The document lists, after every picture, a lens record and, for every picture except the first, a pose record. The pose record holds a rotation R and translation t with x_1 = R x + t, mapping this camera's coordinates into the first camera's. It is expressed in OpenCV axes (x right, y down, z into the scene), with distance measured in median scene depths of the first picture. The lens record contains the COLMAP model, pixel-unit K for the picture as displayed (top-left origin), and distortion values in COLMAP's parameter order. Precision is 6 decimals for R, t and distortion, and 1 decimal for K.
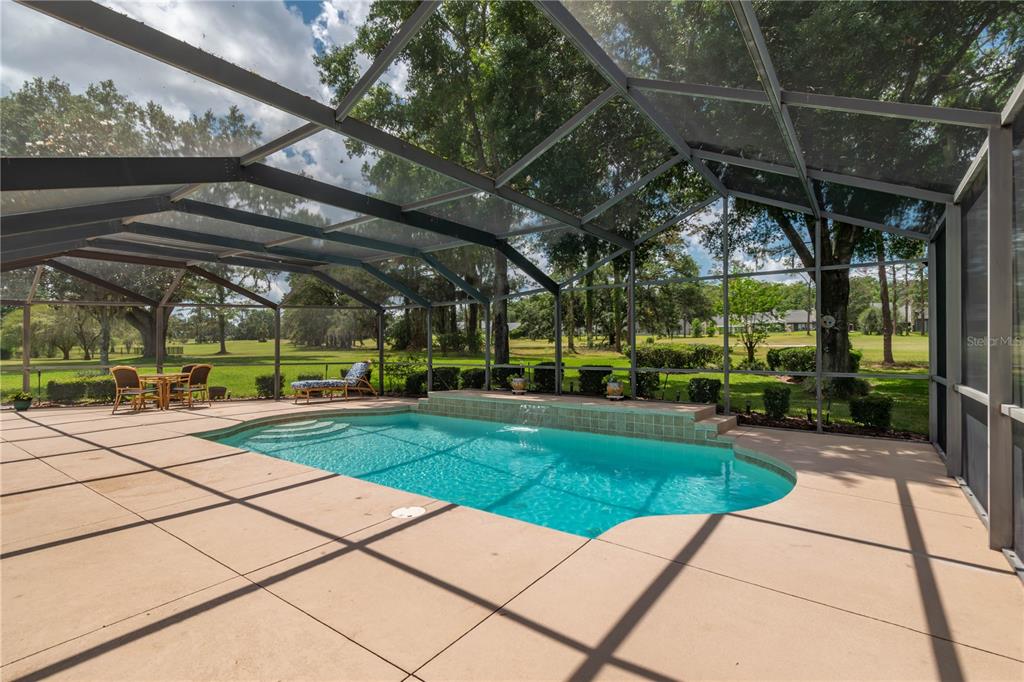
lens RADIAL K [[465.2, 0, 510.0], [0, 465.2, 348.0], [0, 0, 1]] dist [0.003462, 0.000540]
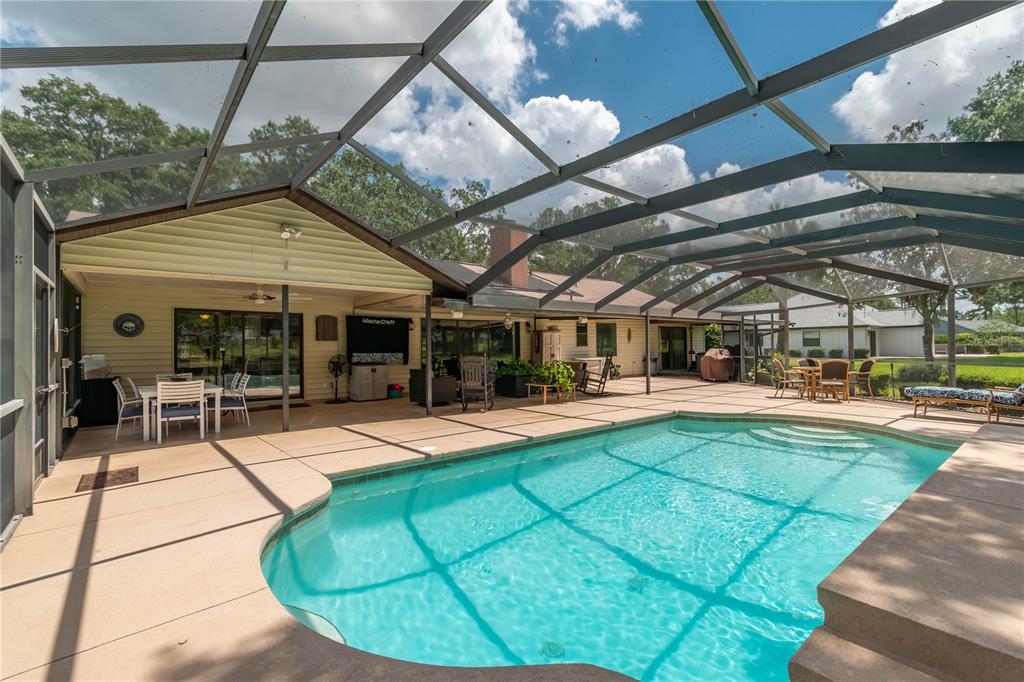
lens RADIAL K [[465.2, 0, 510.0], [0, 465.2, 348.0], [0, 0, 1]] dist [0.003462, 0.000540]
pose [[-0.227827, 0.000060, -0.973702, 0.521140], [0.016852, 0.999850, -0.003881, 0.006564], [0.973556, -0.017293, -0.227794, 0.673387]]
